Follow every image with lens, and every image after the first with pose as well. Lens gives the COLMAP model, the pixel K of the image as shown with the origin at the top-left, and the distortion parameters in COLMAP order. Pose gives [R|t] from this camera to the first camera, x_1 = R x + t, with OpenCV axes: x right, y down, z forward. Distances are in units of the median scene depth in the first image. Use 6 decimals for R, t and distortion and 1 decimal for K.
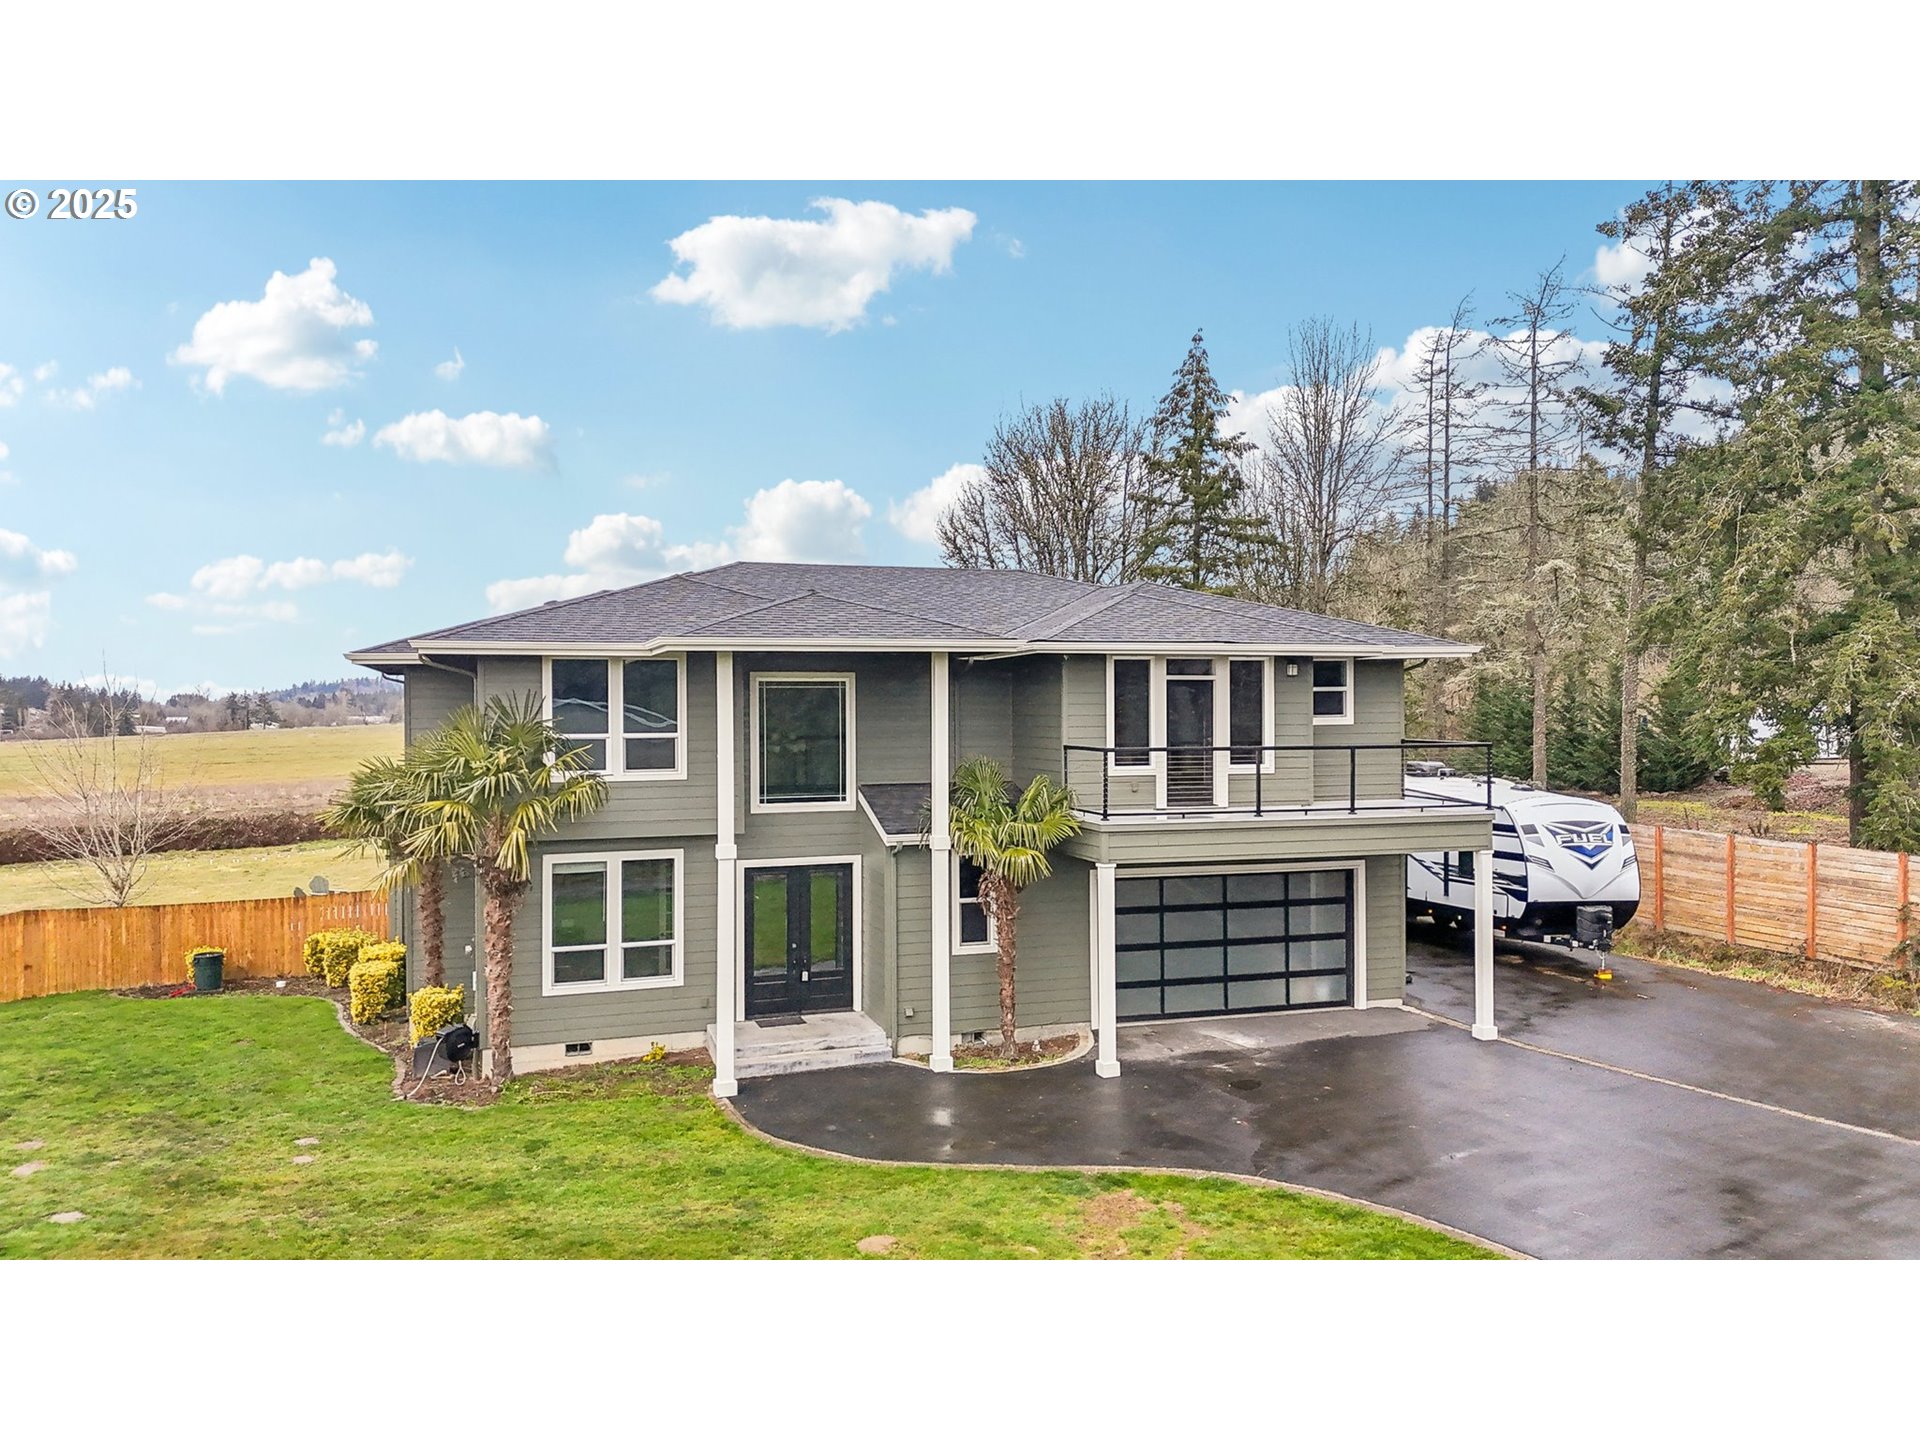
lens RADIAL K [[1397.8, 0, 960.0], [0, 1397.8, 720.0], [0, 0, 1]] dist [0.081481, -0.069187]
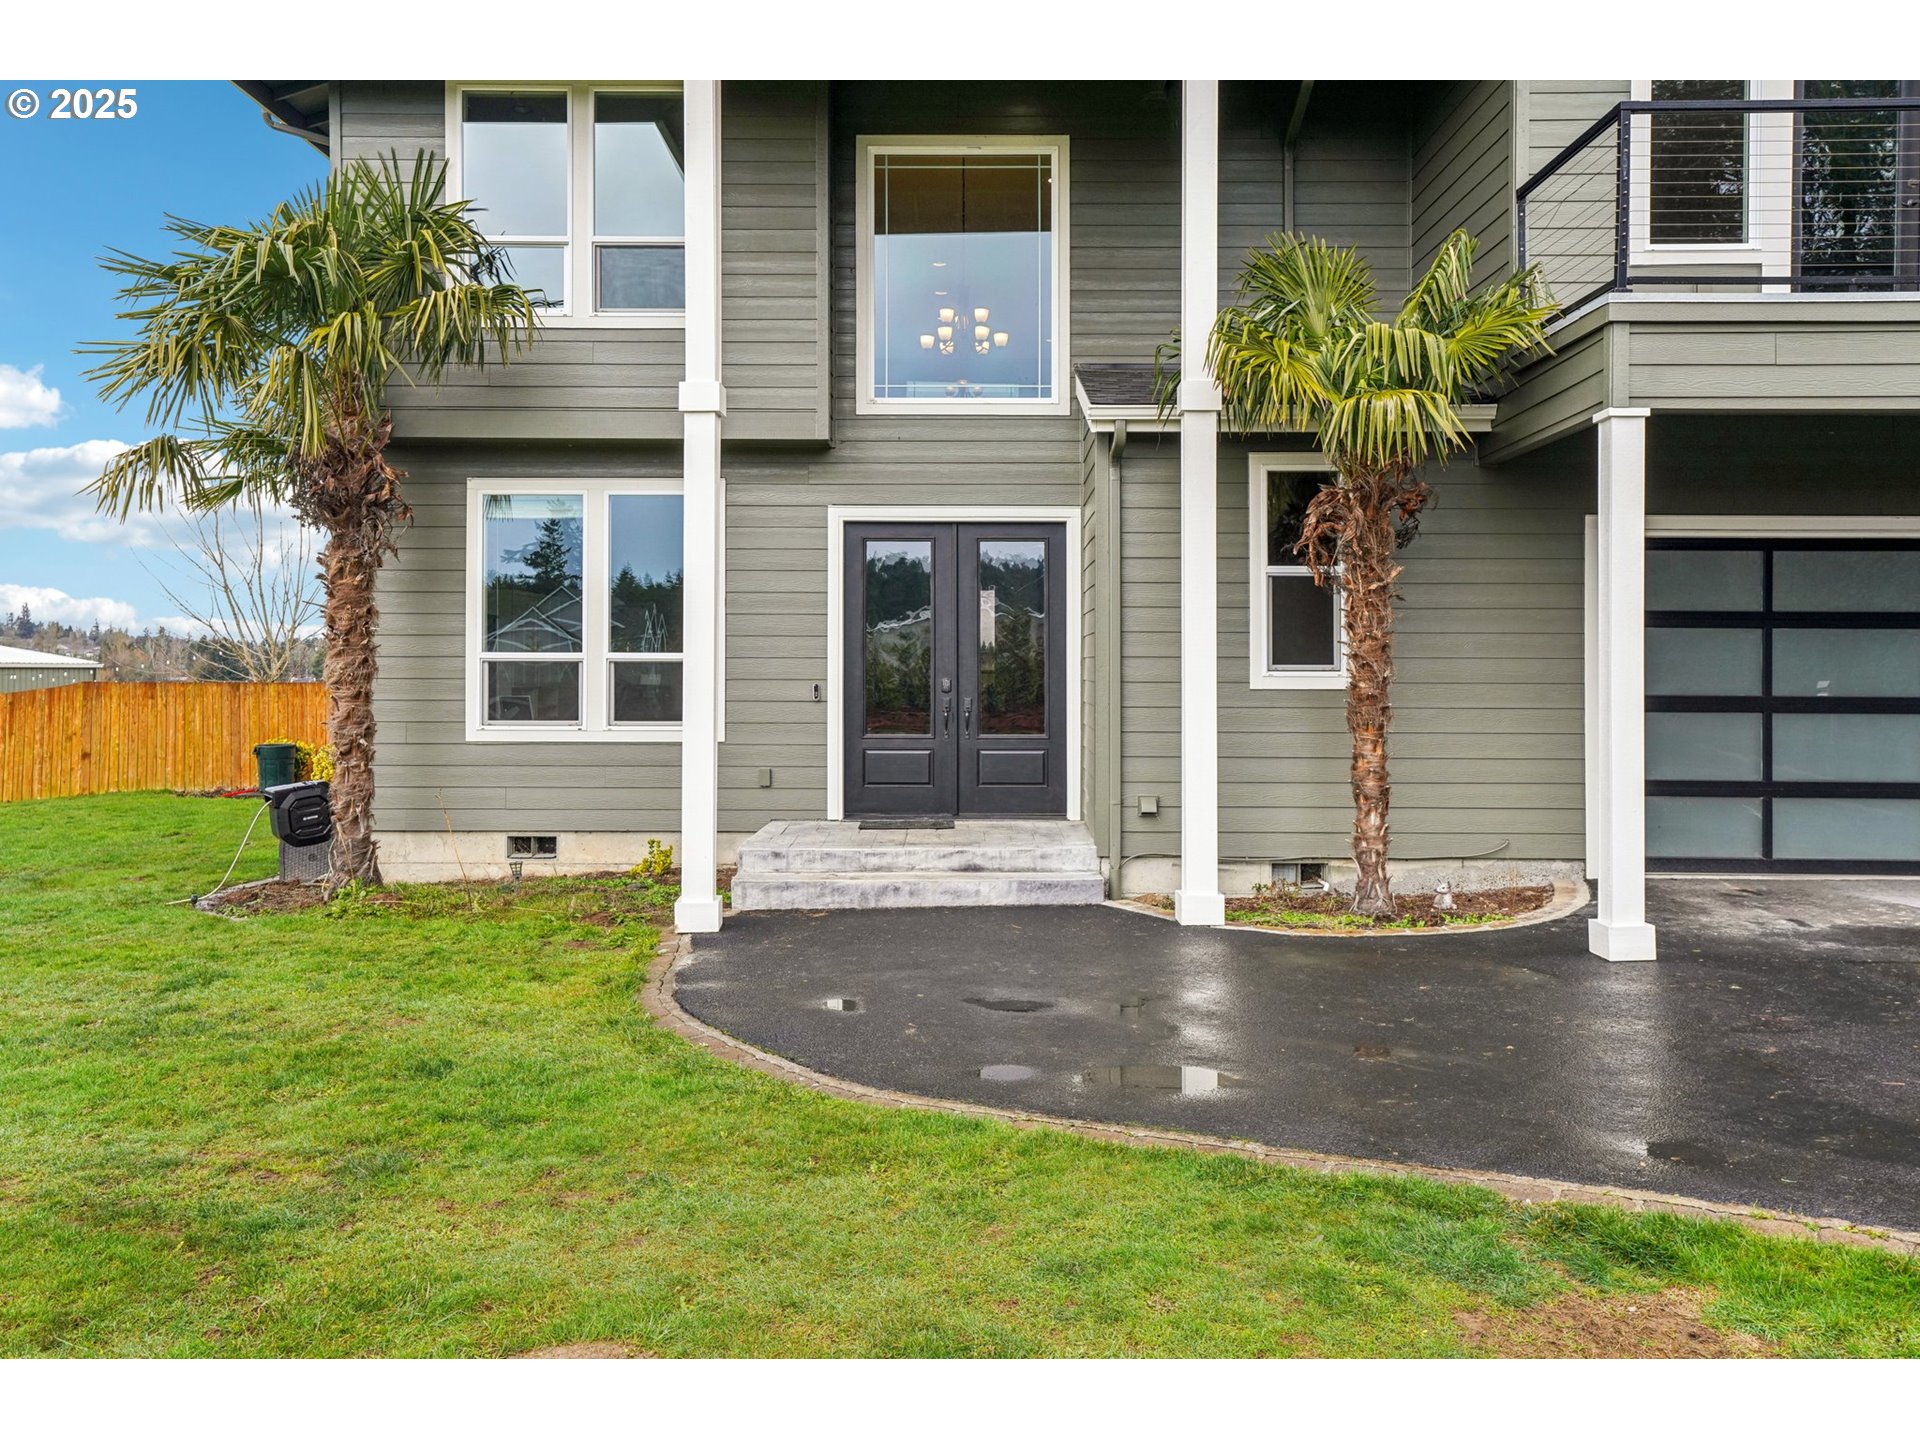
lens RADIAL K [[1505.4, 0, 944.8], [0, 1505.4, 646.1], [0, 0, 1]] dist [0.017700, 0.009428]
pose [[0.946175, 0.003450, -0.323636, 0.058147], [-0.008281, 0.999874, -0.013553, 0.159493], [0.323548, 0.015504, 0.946085, 0.499501]]
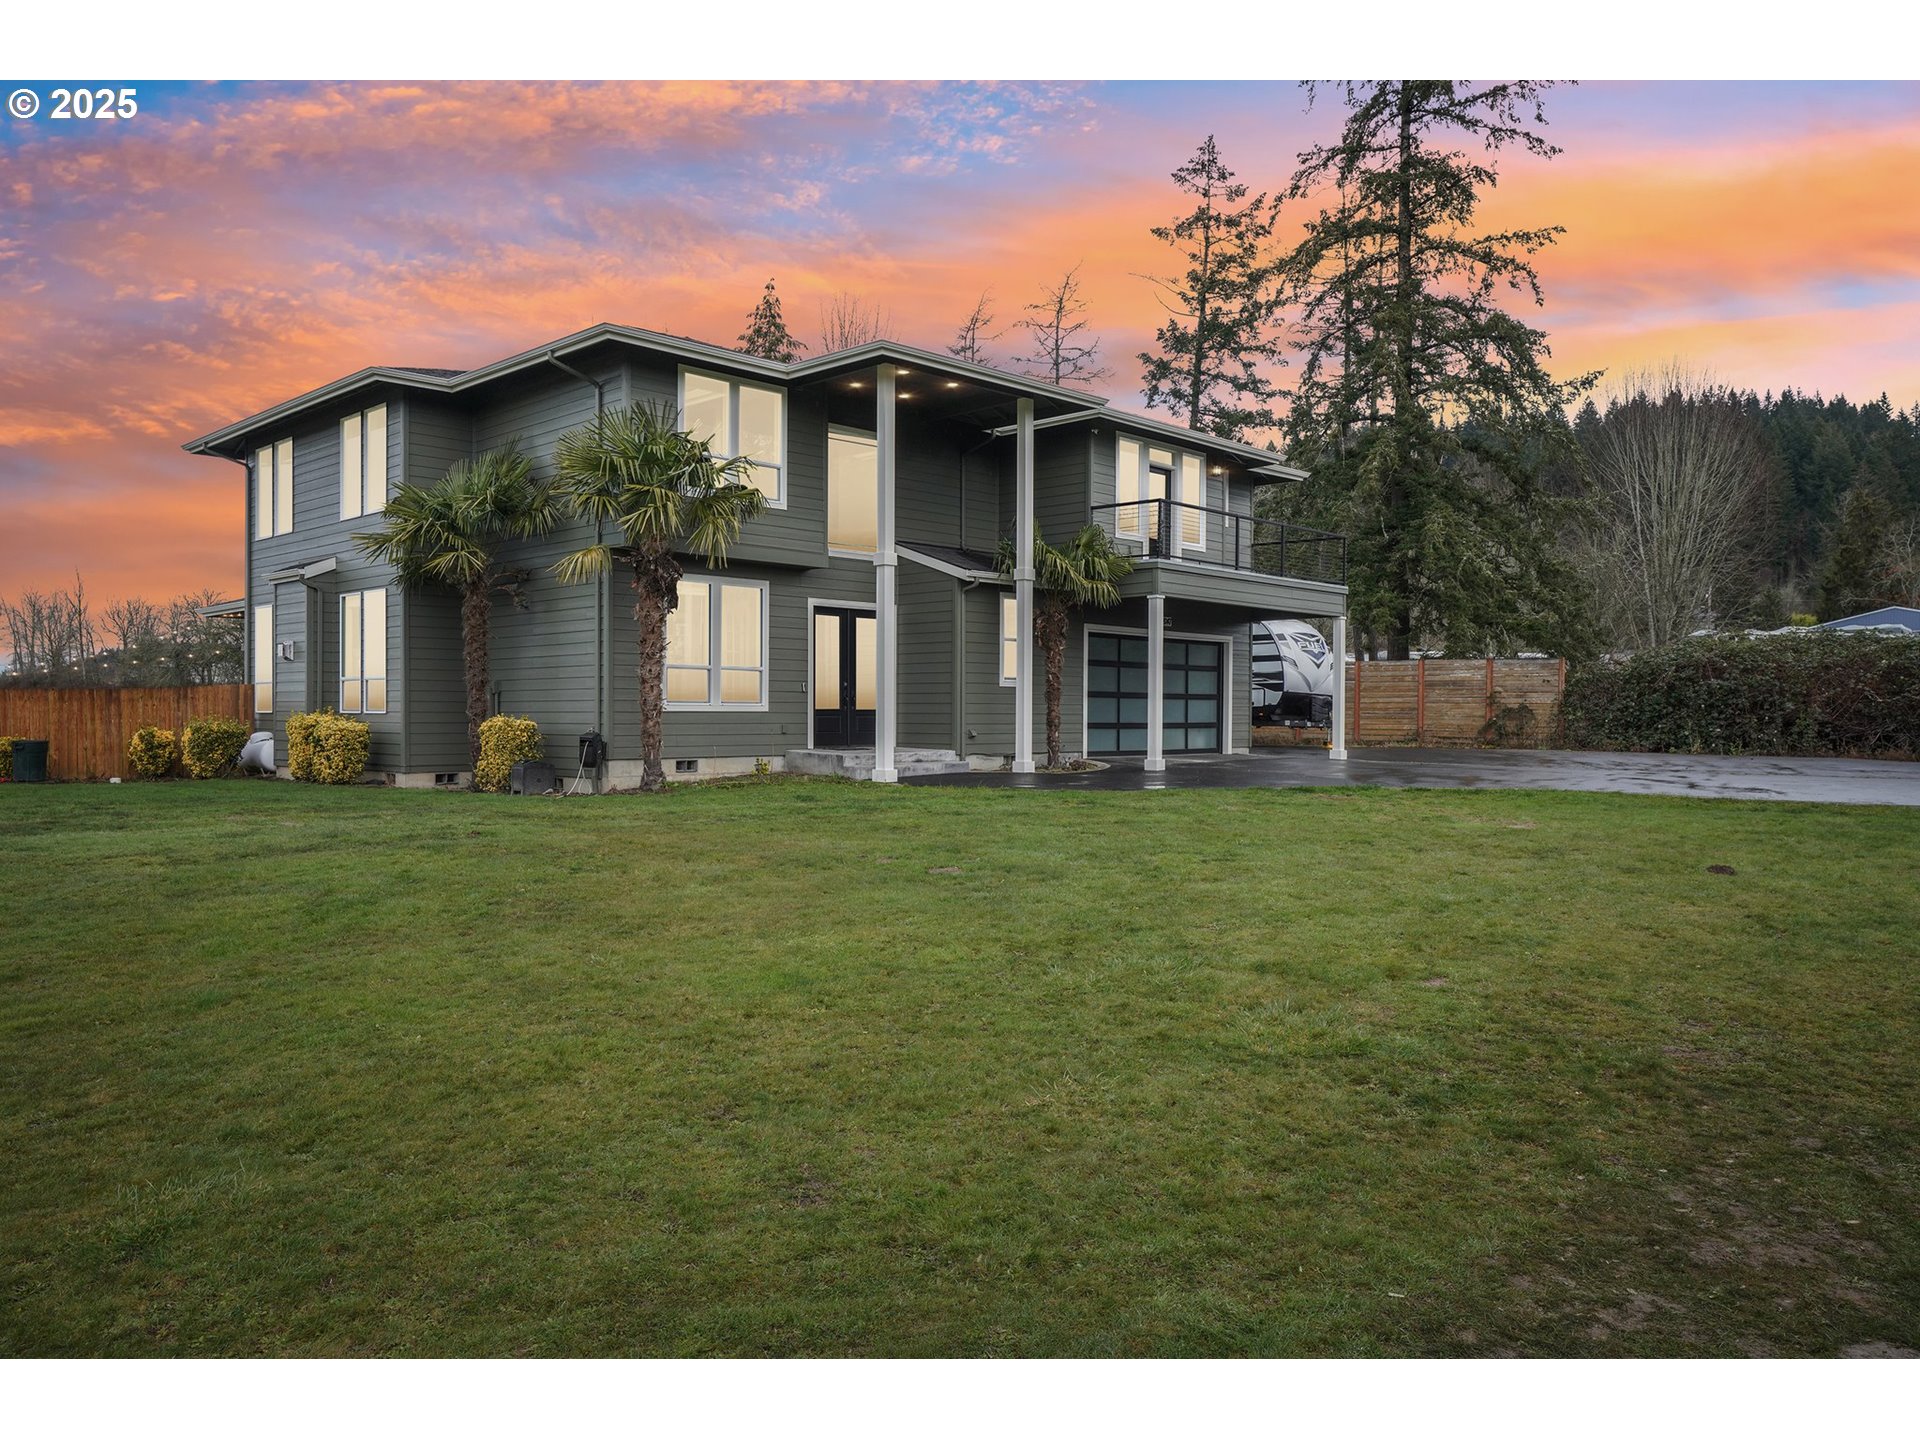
lens RADIAL K [[1331.2, 0, 960.0], [0, 1331.2, 720.0], [0, 0, 1]] dist [-0.001630, -0.000282]
pose [[0.892646, 0.006373, 0.450714, -0.512488], [-0.008400, 0.999962, 0.002498, 0.190278], [-0.450681, -0.006015, 0.892665, 0.051409]]
